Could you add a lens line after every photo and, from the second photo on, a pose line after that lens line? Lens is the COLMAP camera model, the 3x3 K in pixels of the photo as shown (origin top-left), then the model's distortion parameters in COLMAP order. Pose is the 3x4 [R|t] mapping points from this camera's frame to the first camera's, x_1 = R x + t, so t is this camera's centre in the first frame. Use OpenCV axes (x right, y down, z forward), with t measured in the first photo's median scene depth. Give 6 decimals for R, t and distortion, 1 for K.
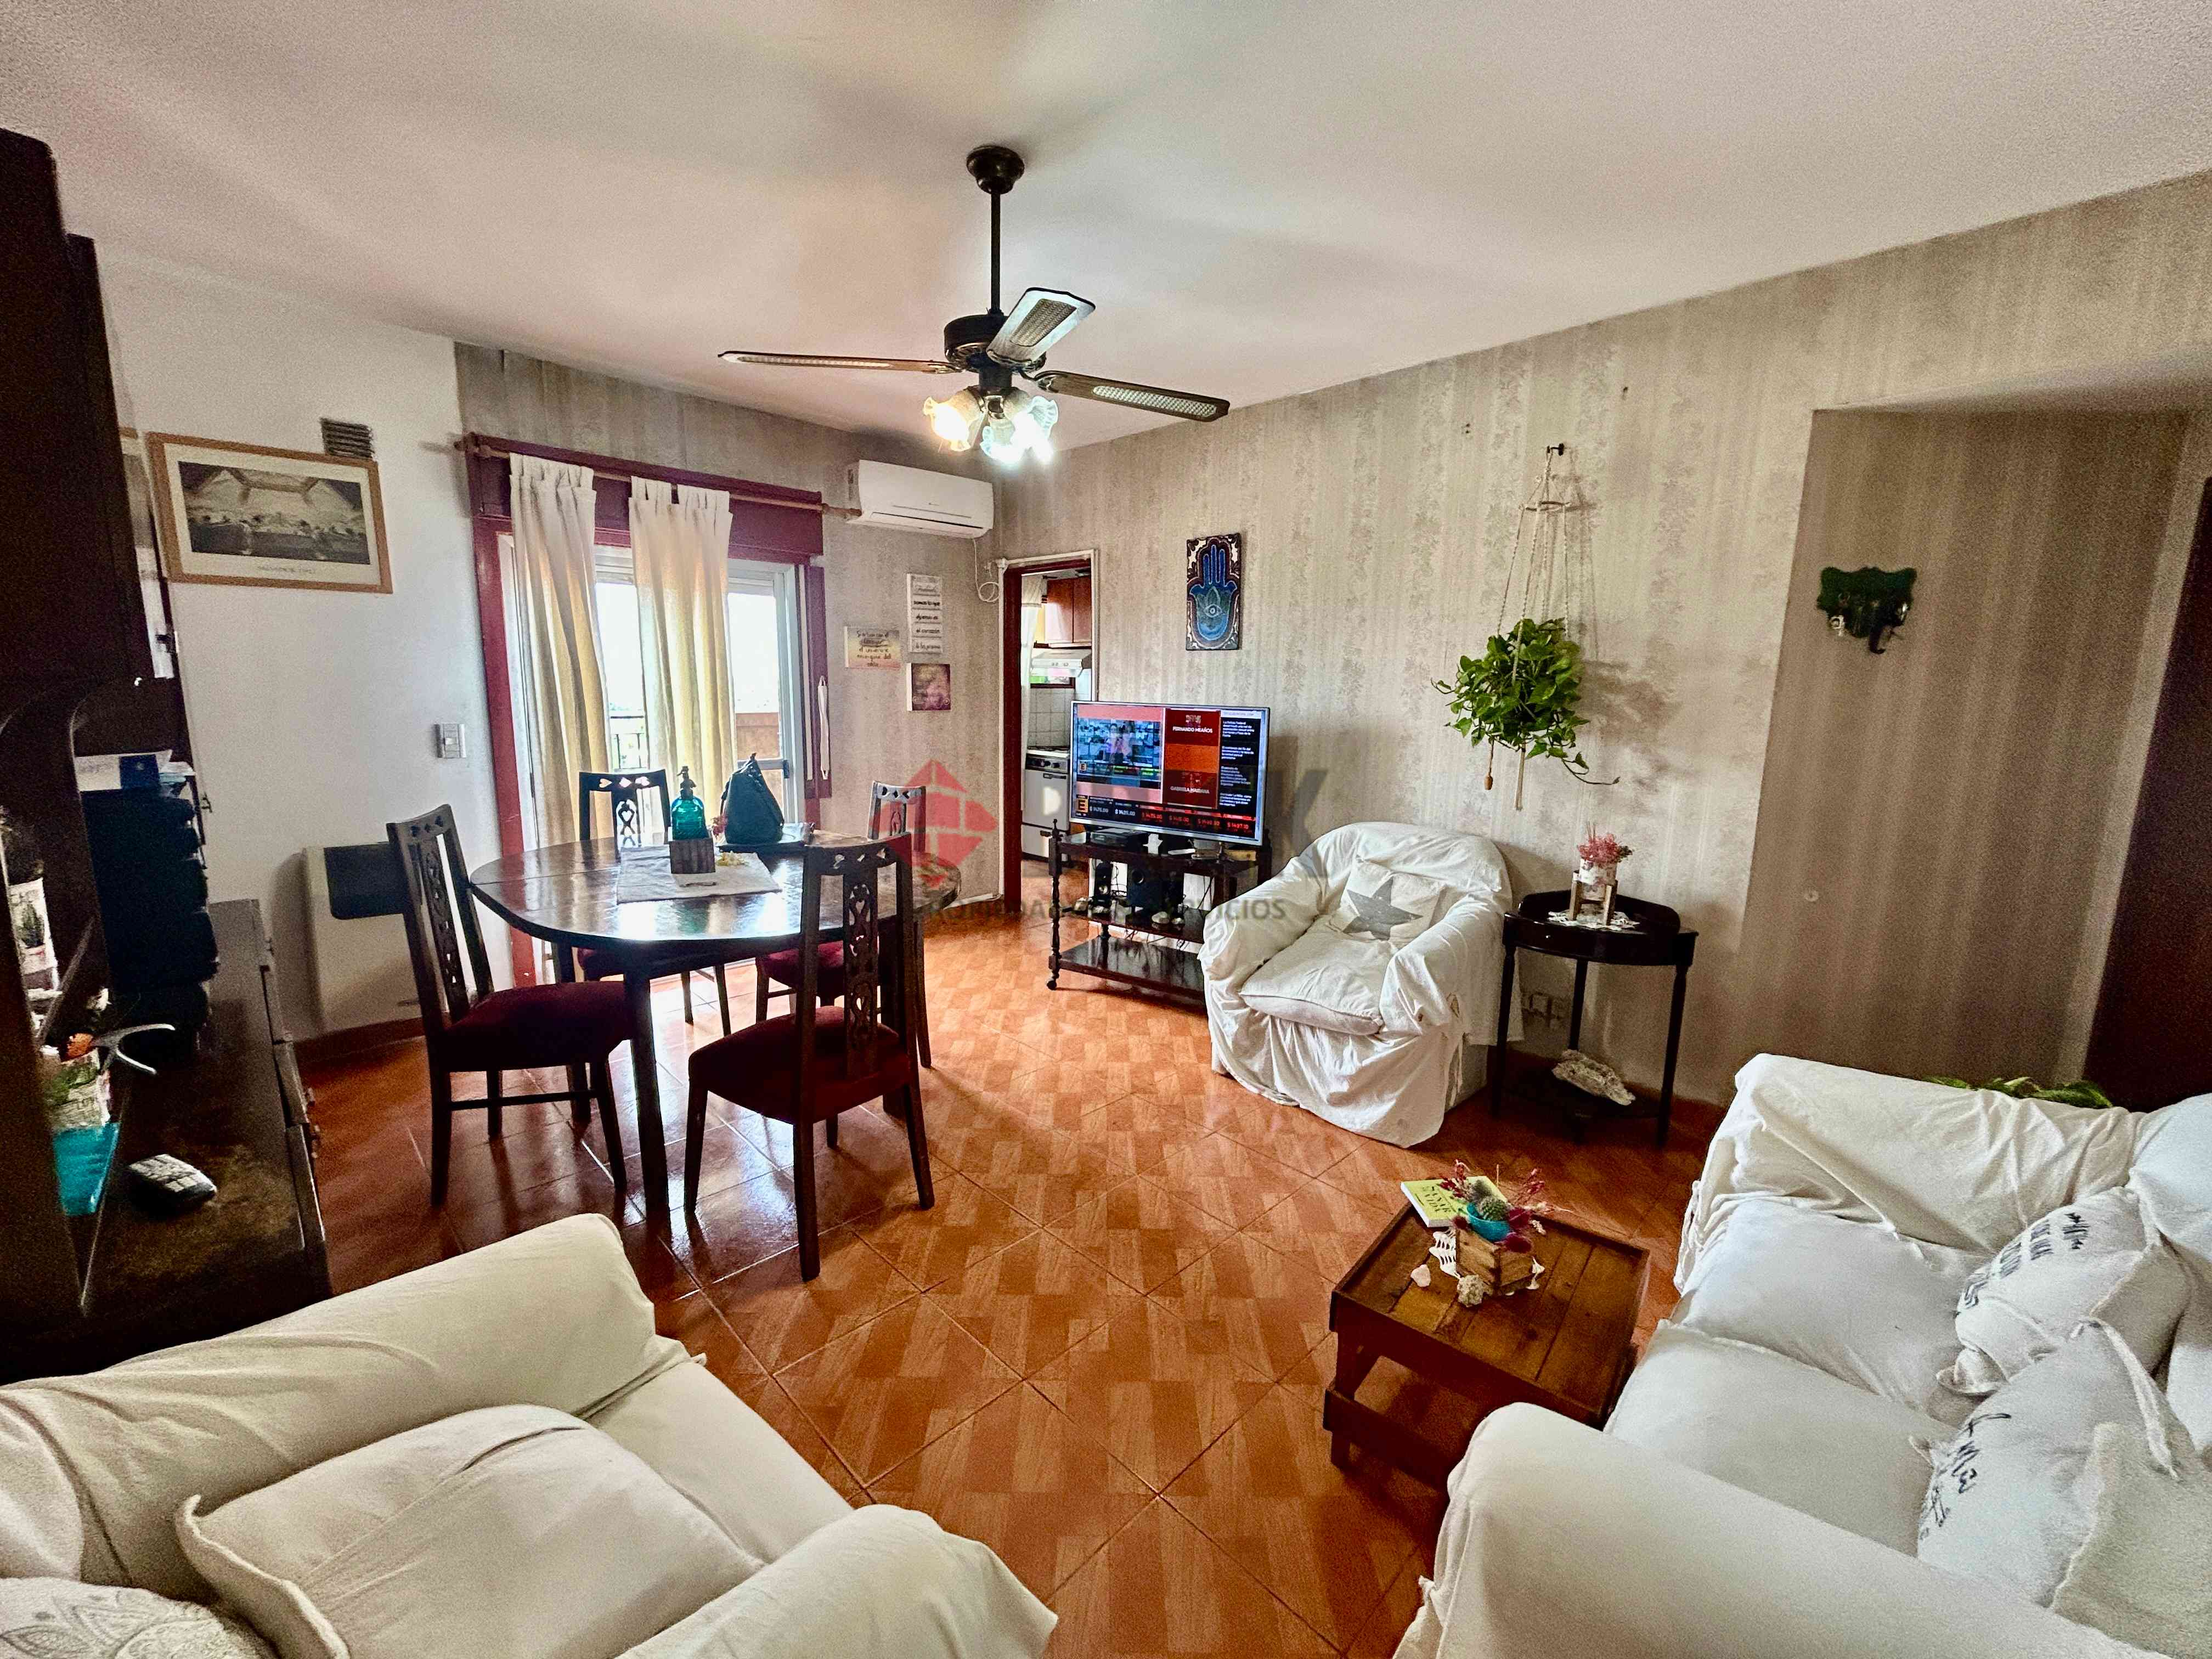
lens RADIAL K [[889.6, 0, 1103.0], [0, 889.6, 827.6], [0, 0, 1]] dist [-0.000149, -0.000153]
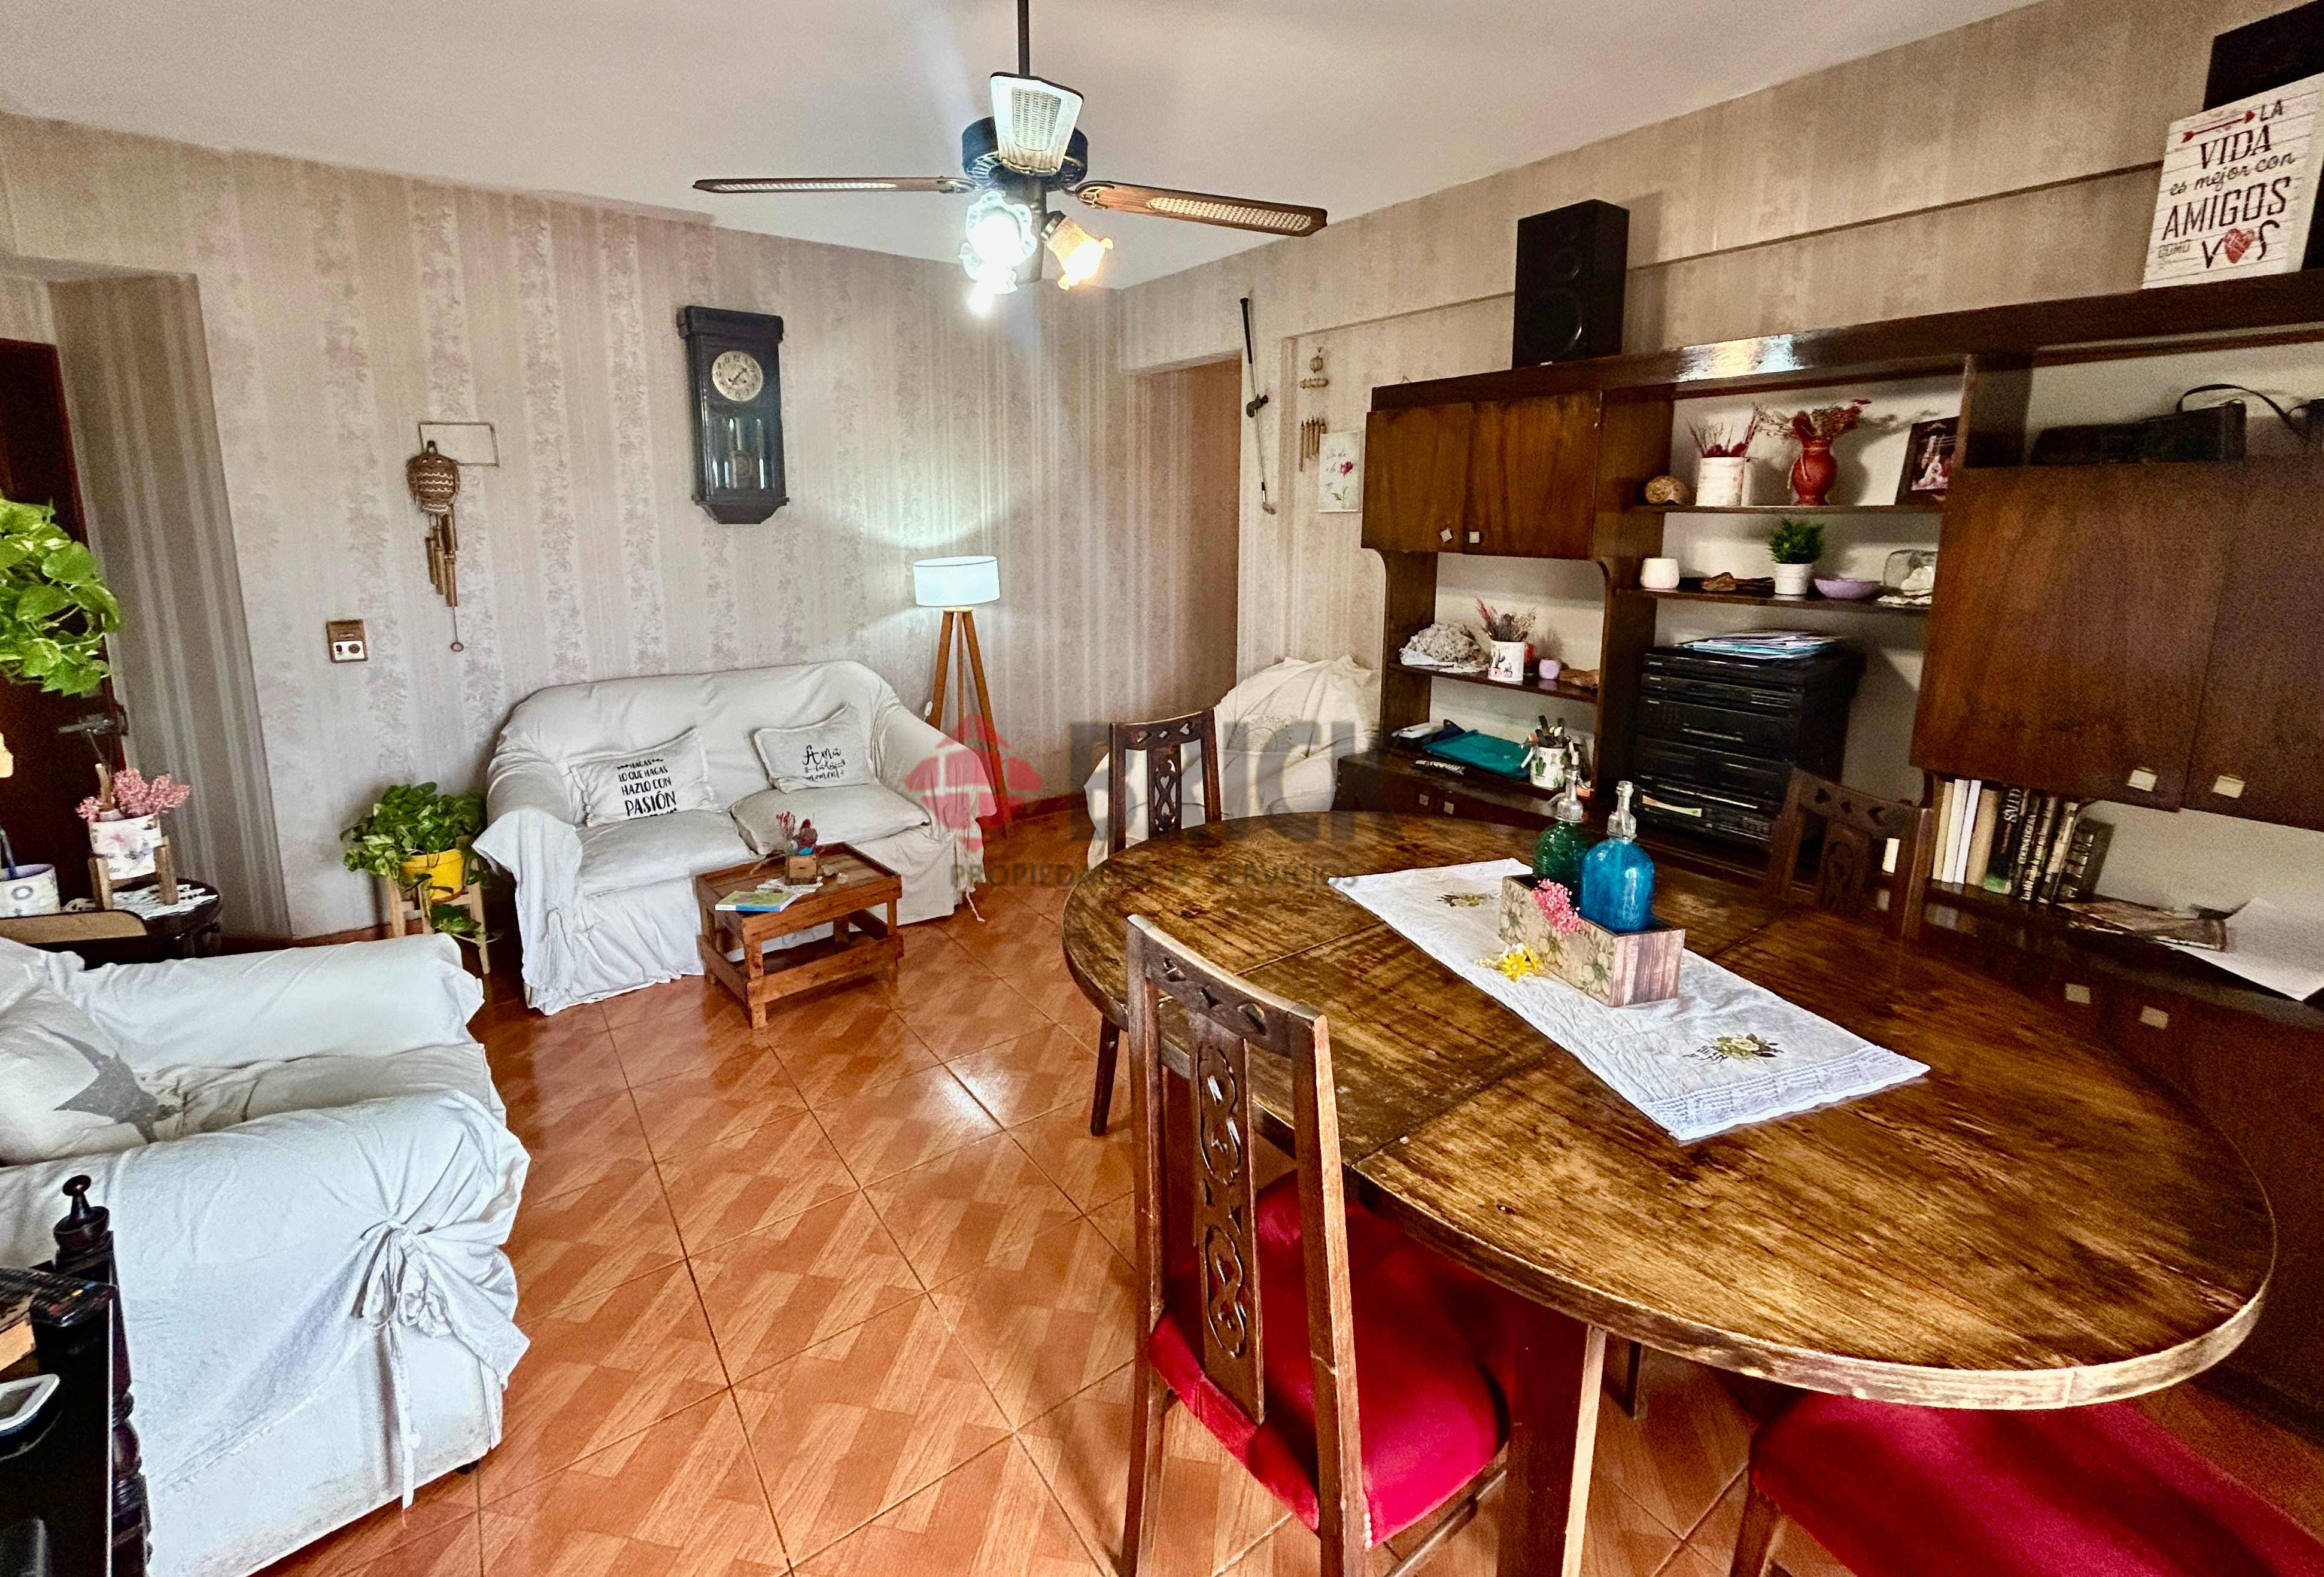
lens RADIAL K [[980.3, 0, 1162.2], [0, 980.3, 661.2], [0, 0, 1]] dist [0.016373, 0.000180]
pose [[-0.992217, -0.039217, 0.118186, -0.249934], [0.000293, 0.948374, 0.317155, -0.257171], [-0.124523, 0.314721, -0.940981, 1.308998]]
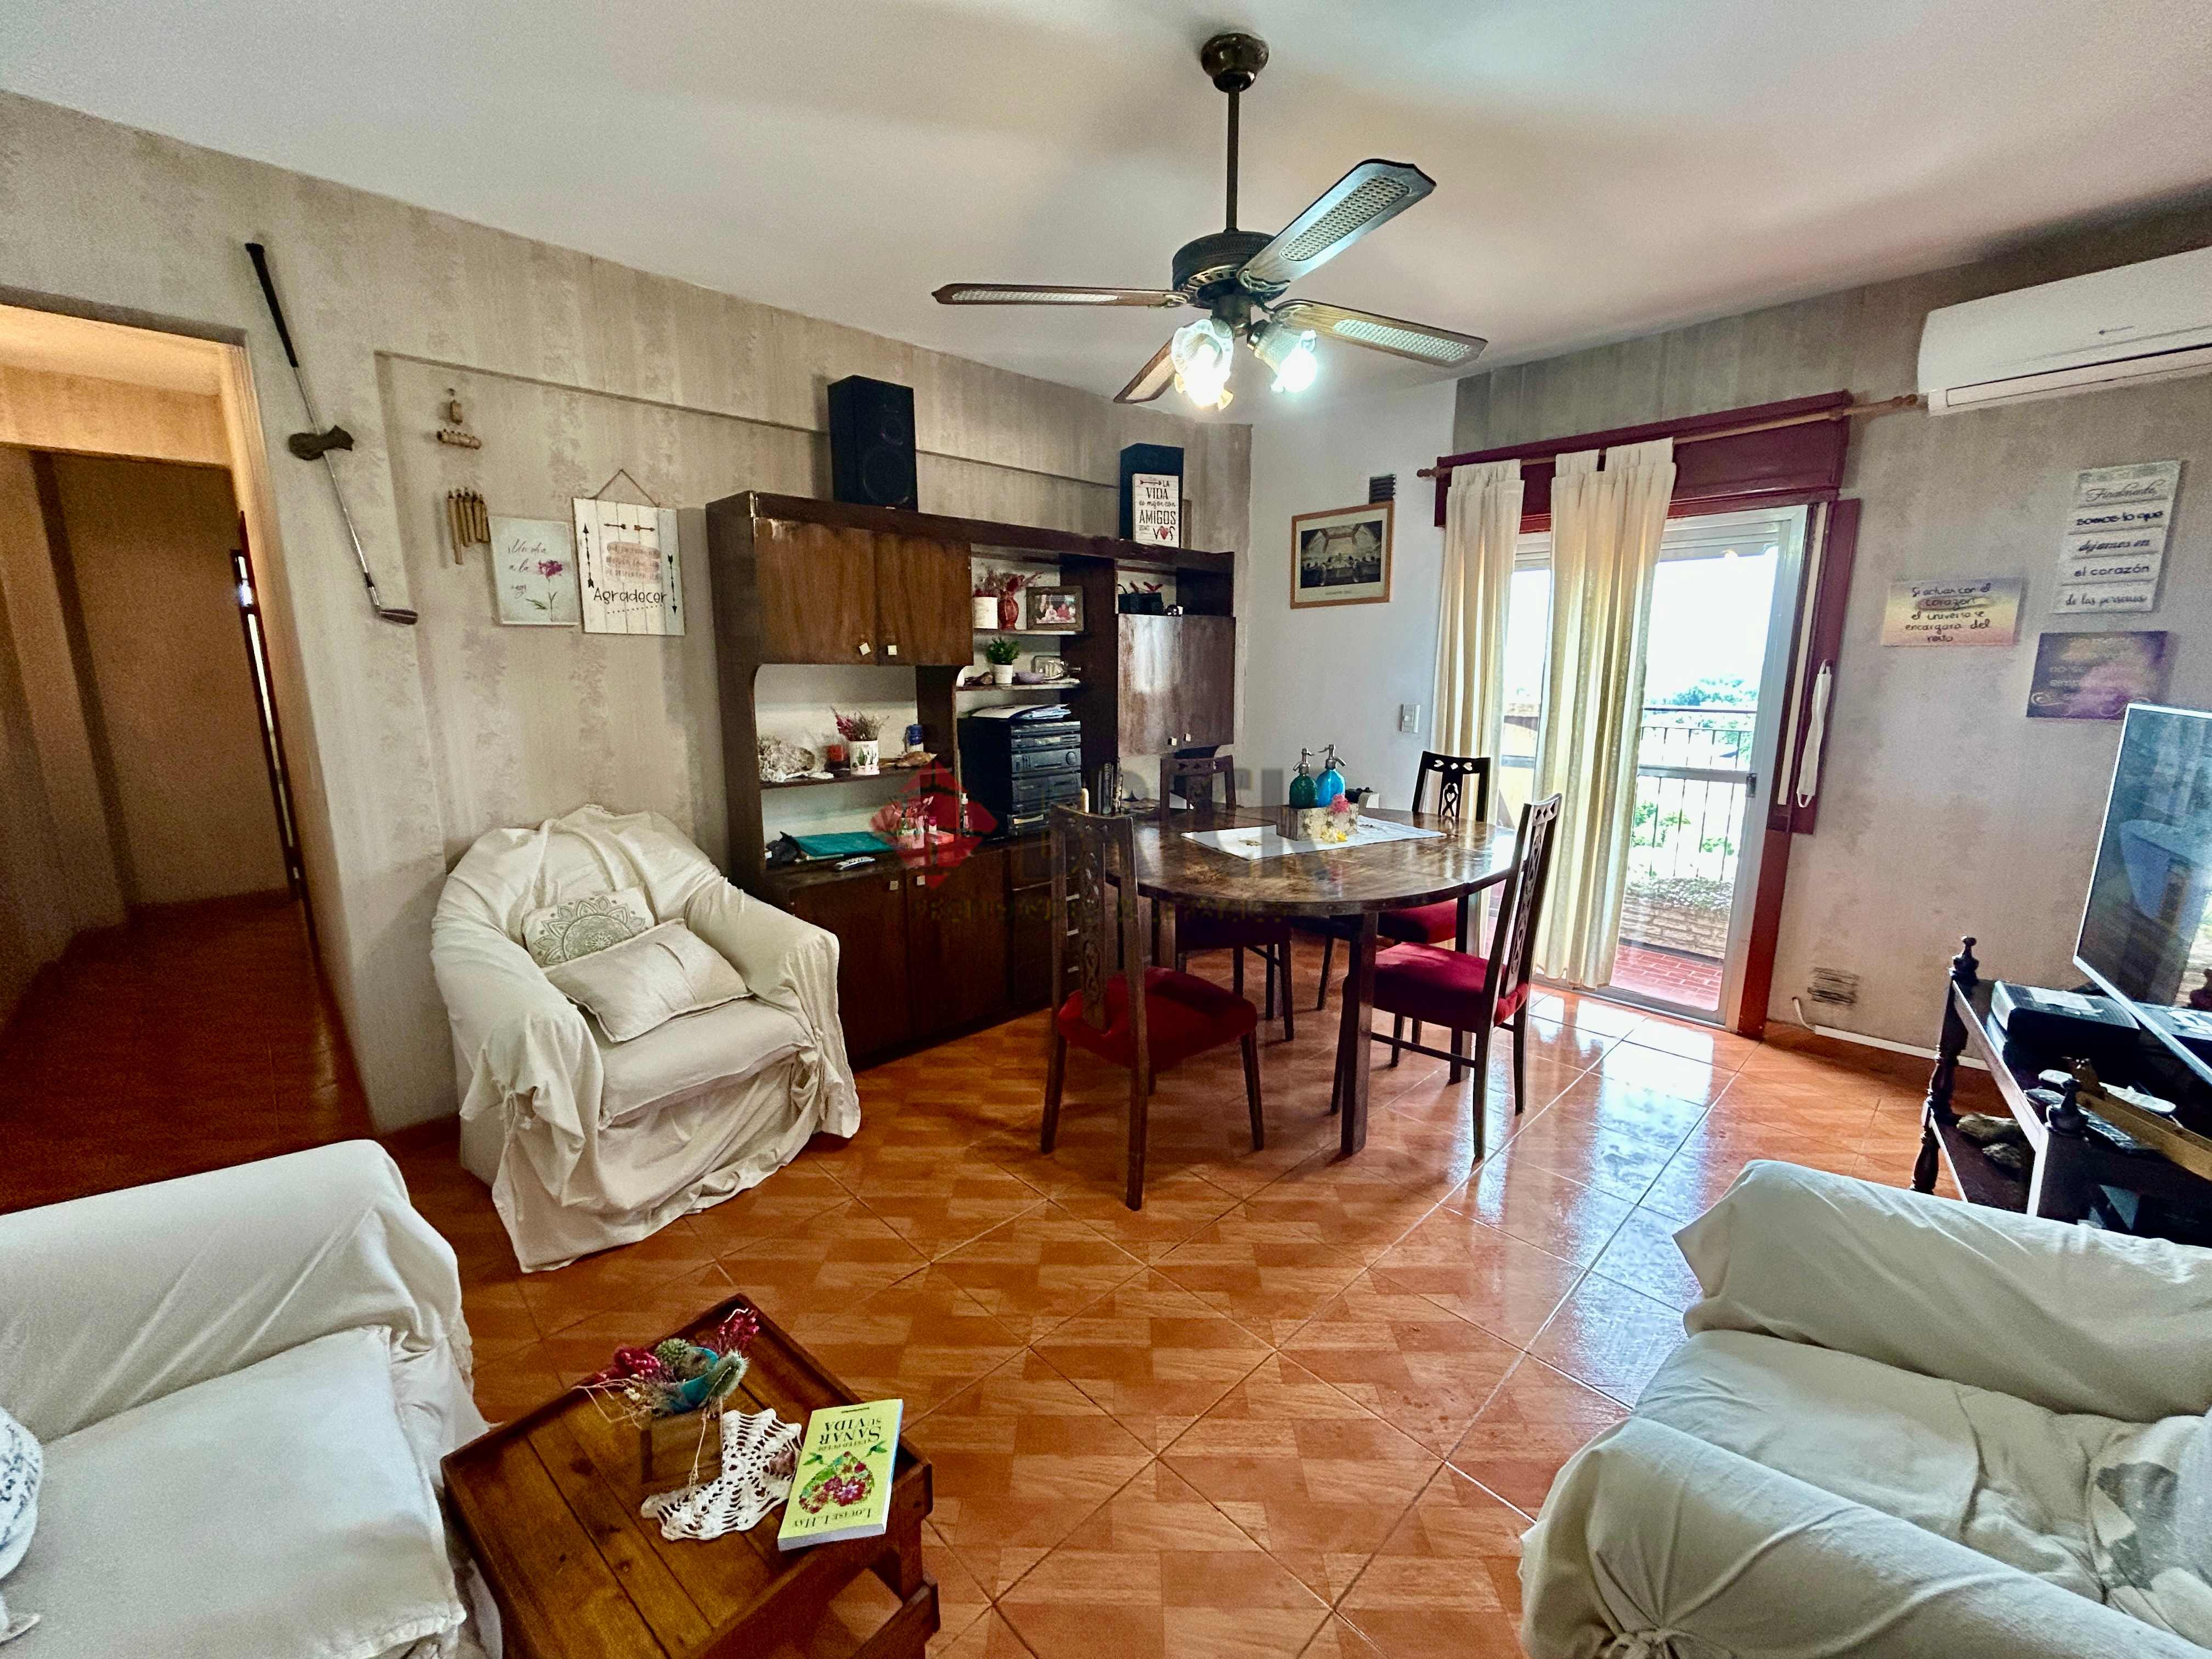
lens RADIAL K [[889.6, 0, 1103.0], [0, 889.6, 827.6], [0, 0, 1]] dist [-0.000149, -0.000153]
pose [[-0.012219, 0.163632, -0.986446, 0.539489], [-0.165067, 0.972655, 0.163389, -0.087308], [0.986207, 0.164826, 0.015125, 0.627635]]
